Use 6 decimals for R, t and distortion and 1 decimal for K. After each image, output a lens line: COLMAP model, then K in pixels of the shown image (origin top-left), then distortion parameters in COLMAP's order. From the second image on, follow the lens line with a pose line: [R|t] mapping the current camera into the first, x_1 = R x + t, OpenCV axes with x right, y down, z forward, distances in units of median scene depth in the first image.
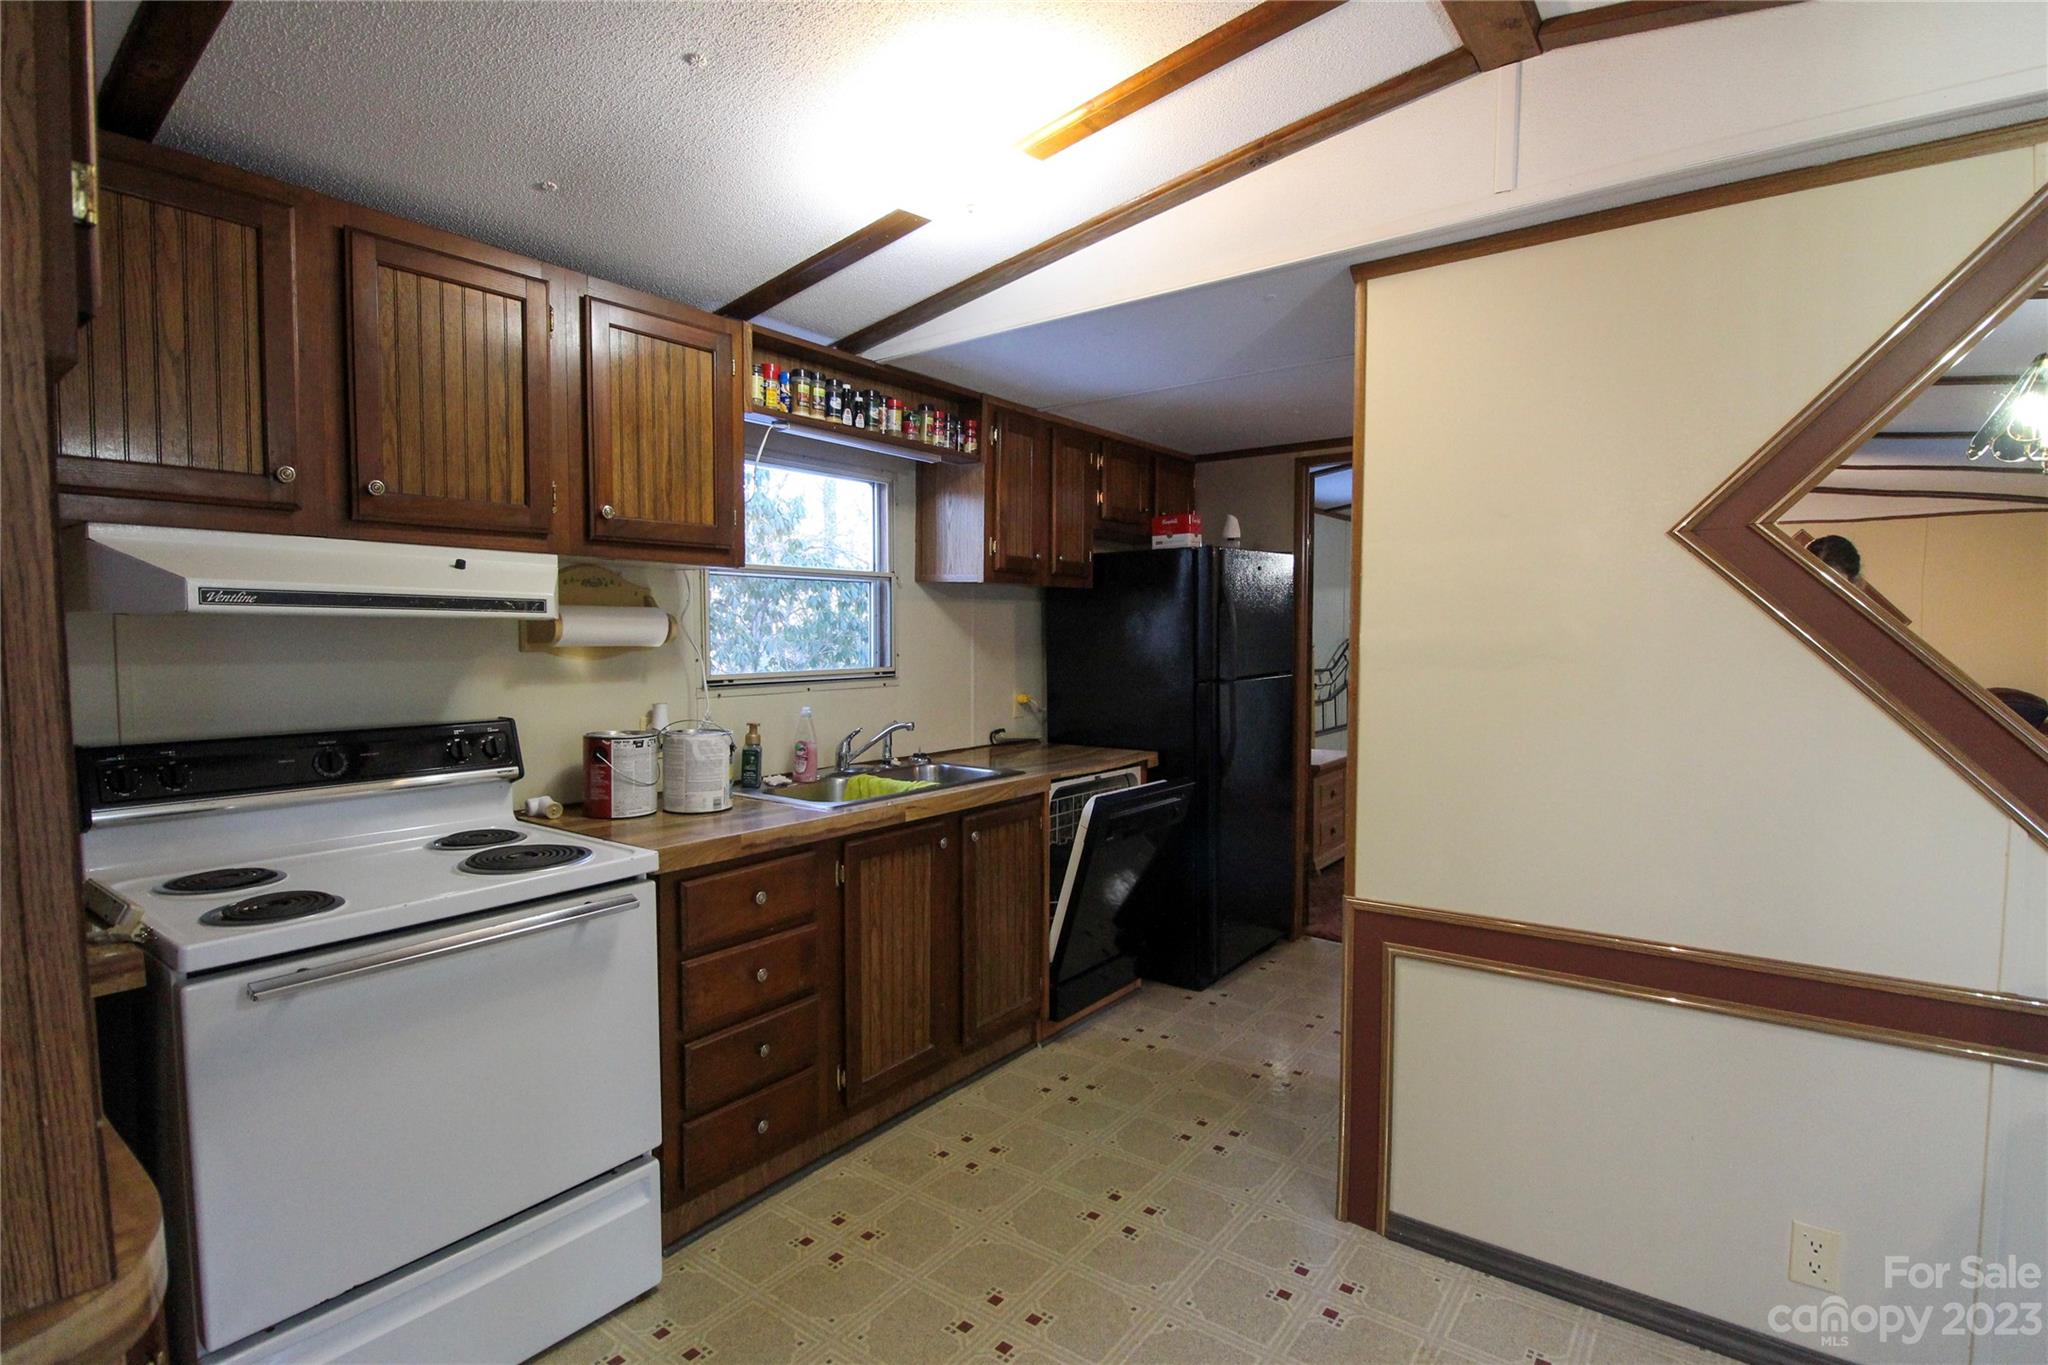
lens RADIAL K [[991.1, 0, 1034.2], [0, 991.1, 678.7], [0, 0, 1]] dist [-0.013761, -0.000965]
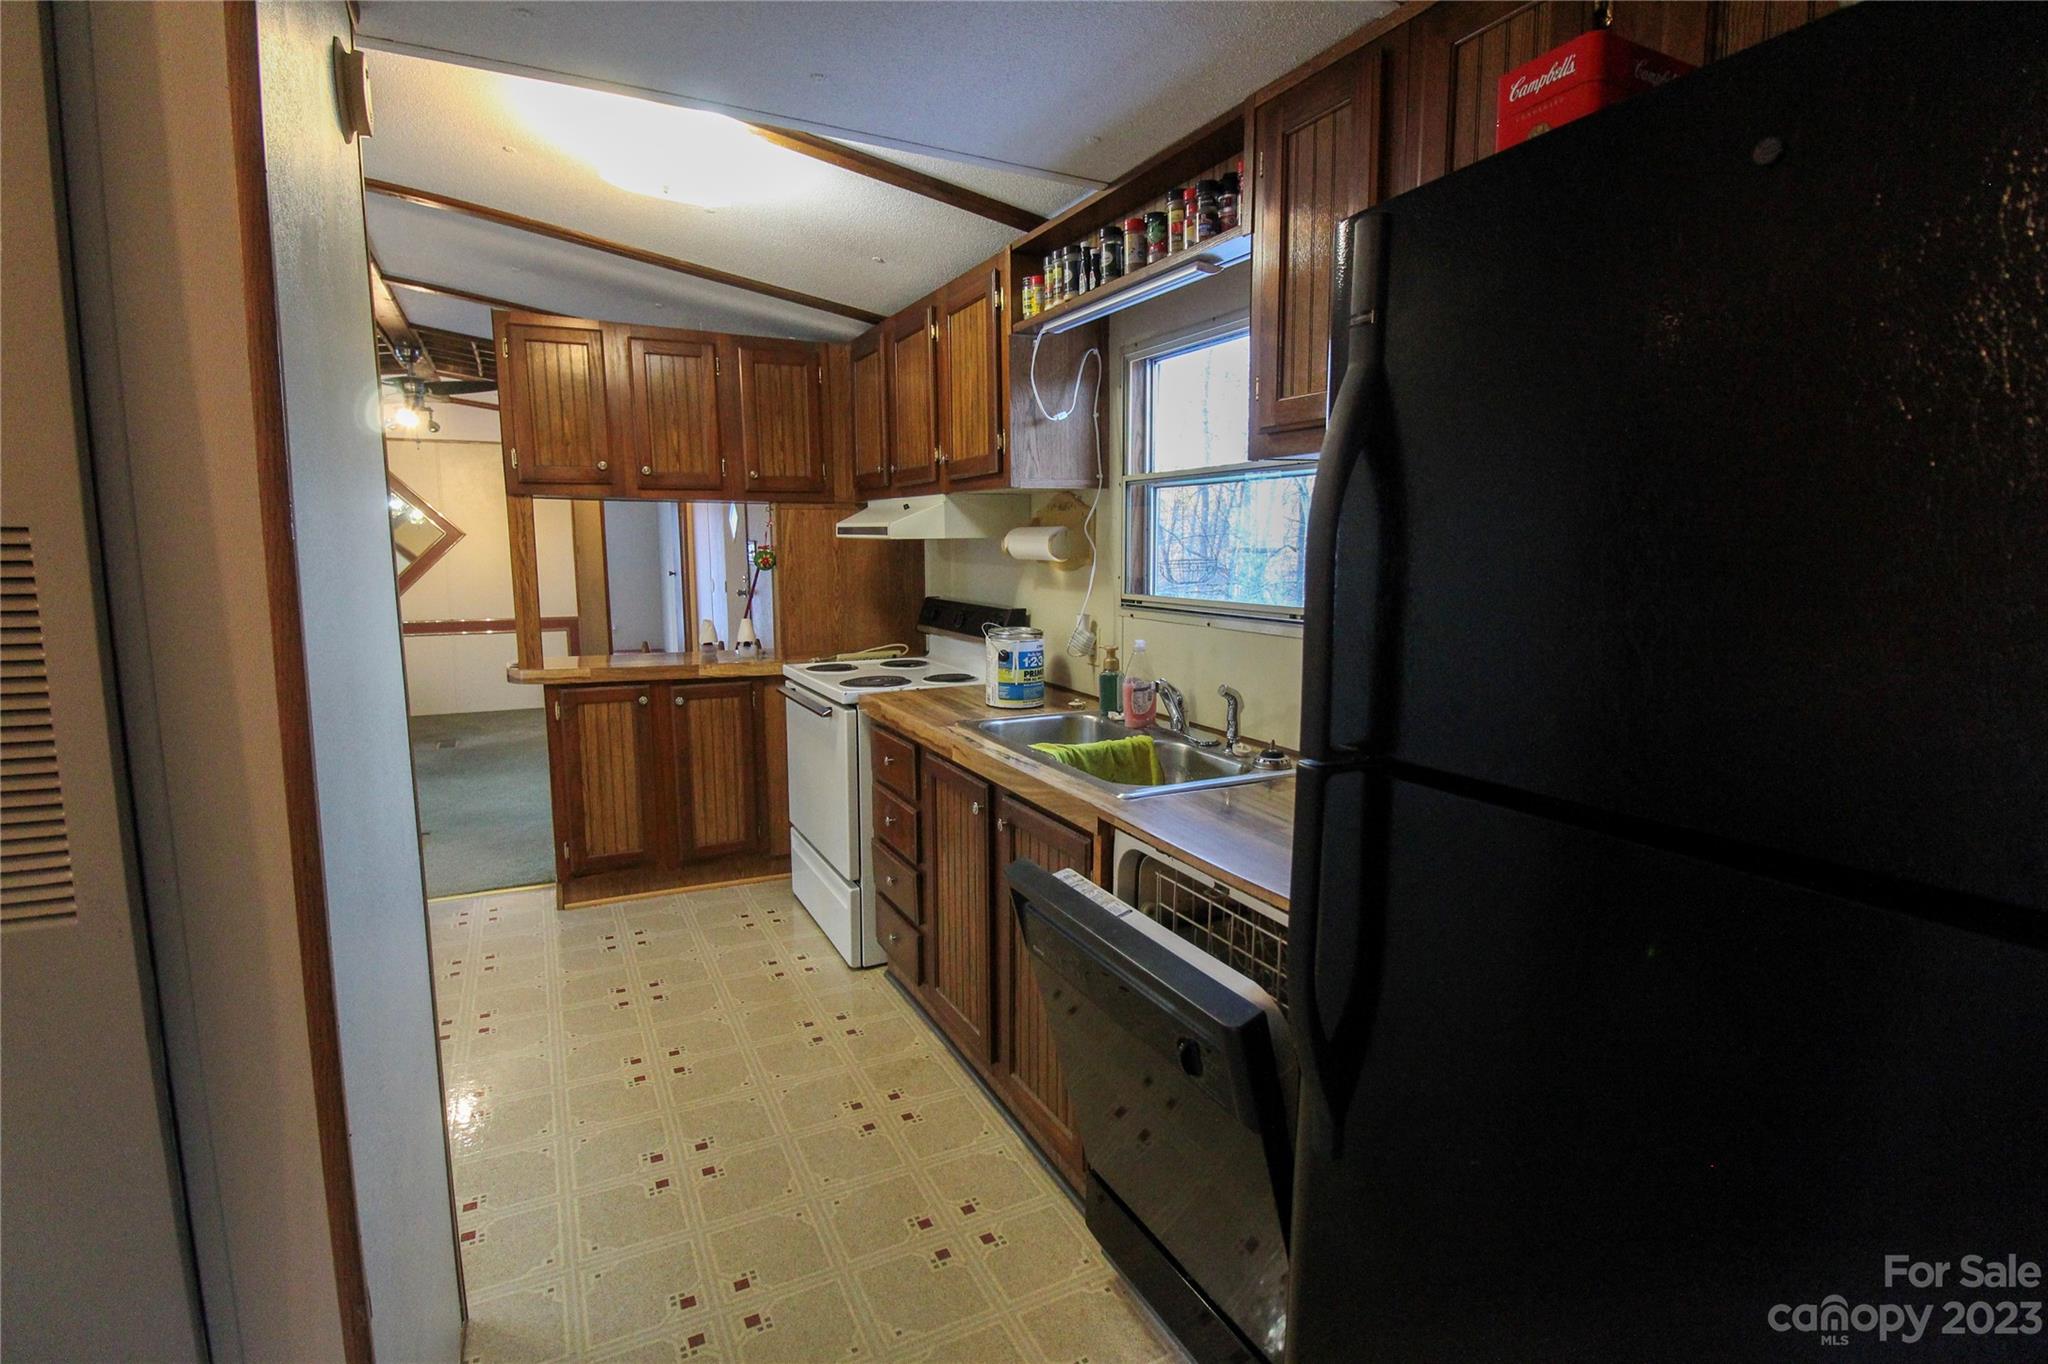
lens RADIAL K [[991.1, 0, 1039.2], [0, 991.1, 675.6], [0, 0, 1]] dist [-0.013761, -0.000965]
pose [[-0.449196, 0.123301, -0.884884, 0.839900], [-0.042167, 0.986402, 0.158851, -0.107698], [0.892438, 0.108668, -0.437889, 1.952716]]
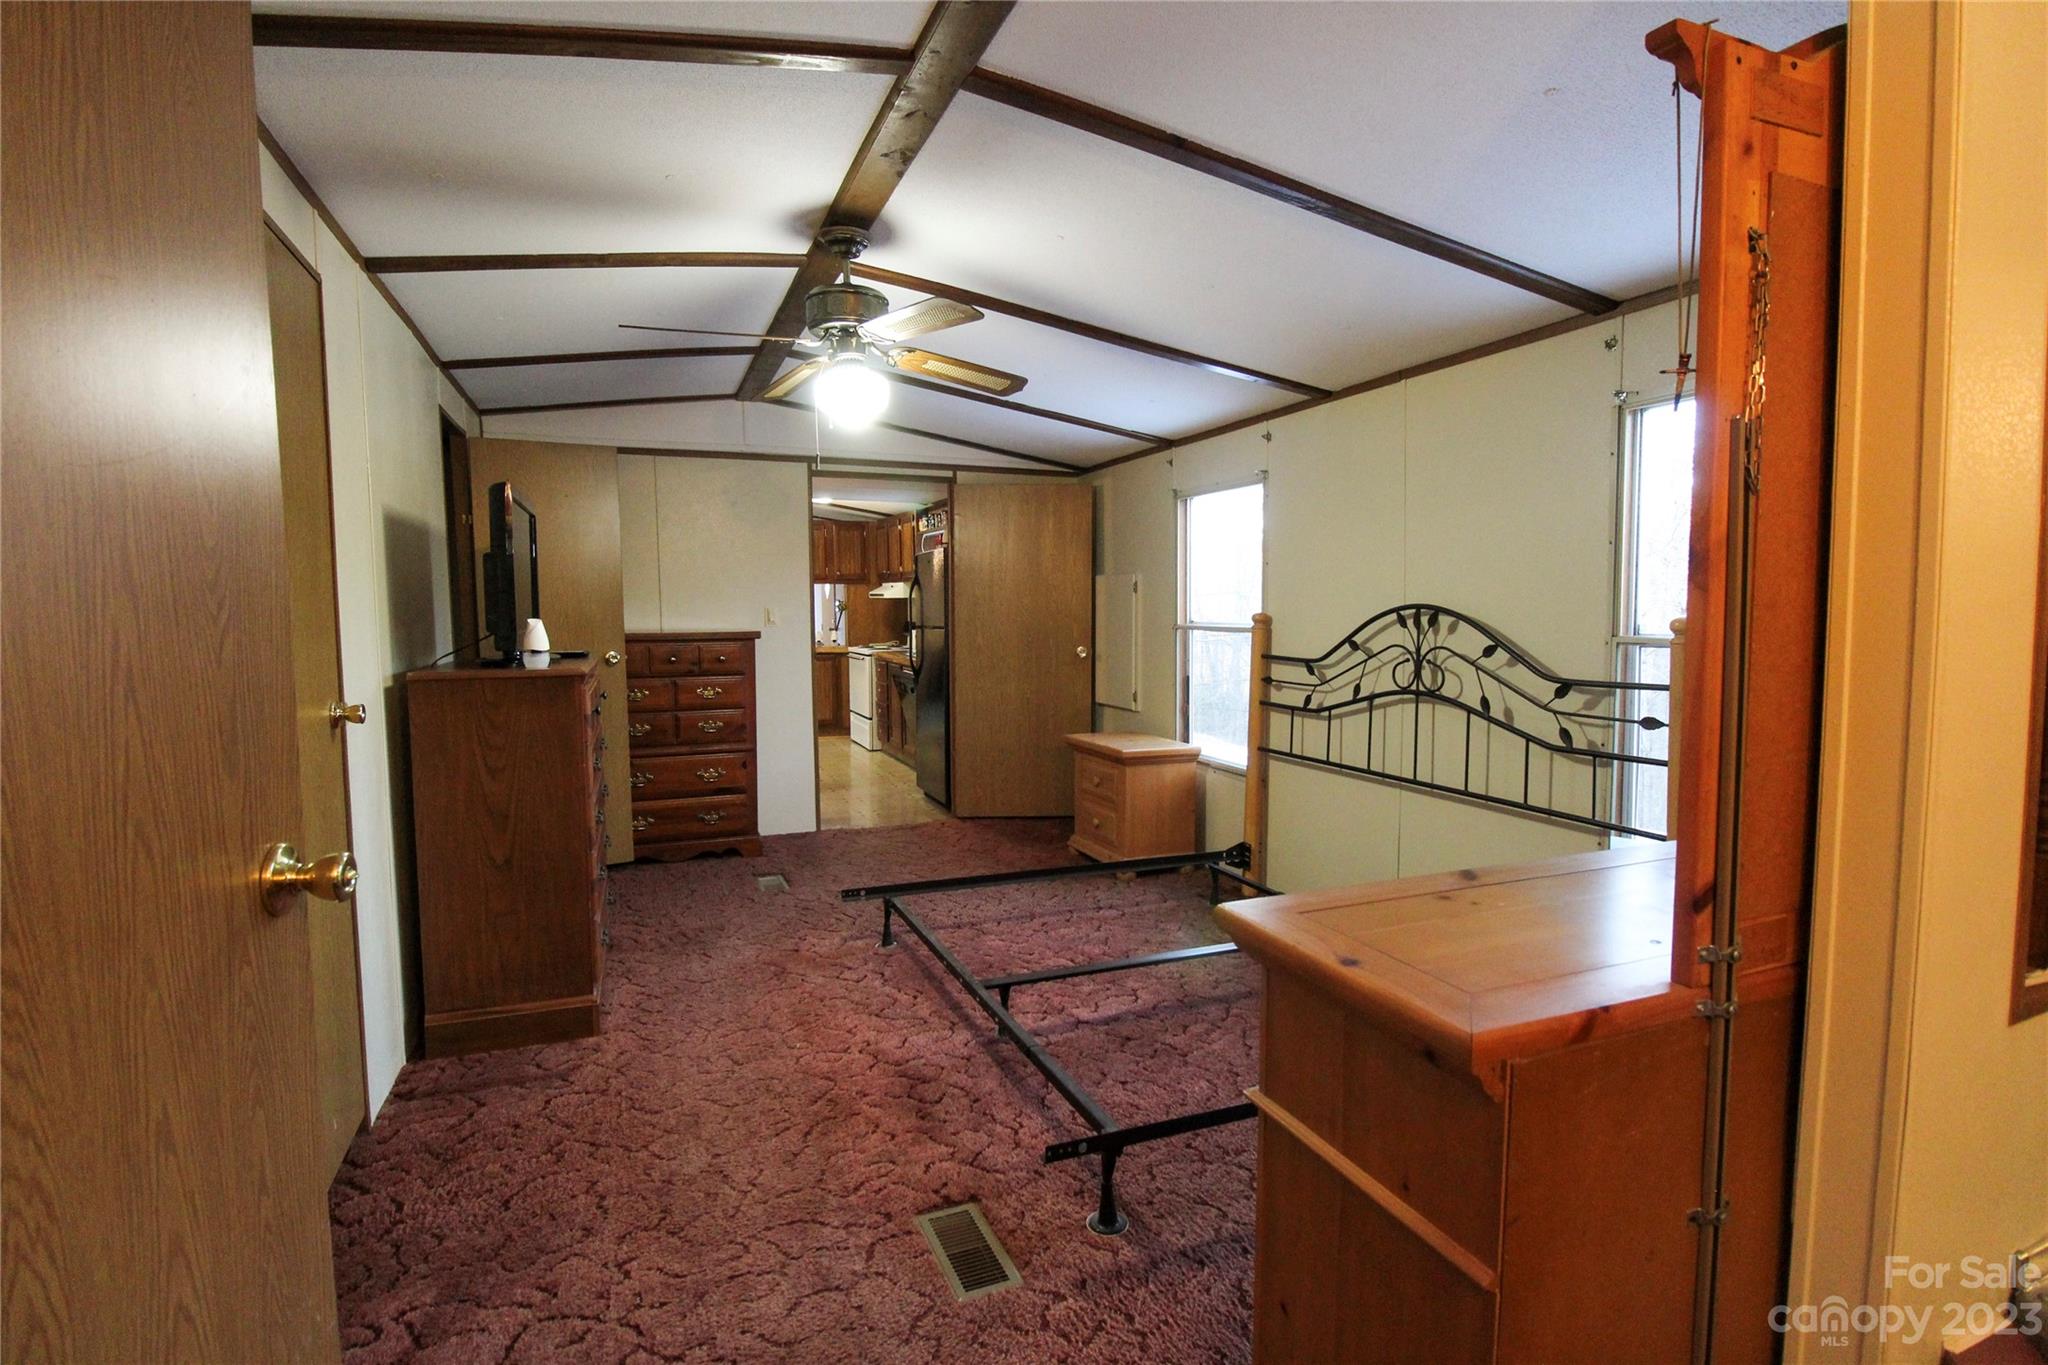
lens RADIAL K [[991.1, 0, 1020.2], [0, 991.1, 680.6], [0, 0, 1]] dist [-0.013761, -0.000965]
pose [[-0.523006, 0.071495, -0.849325, 3.076280], [-0.033513, 0.993980, 0.104309, -0.178315], [0.851670, 0.083017, -0.517462, 3.924778]]
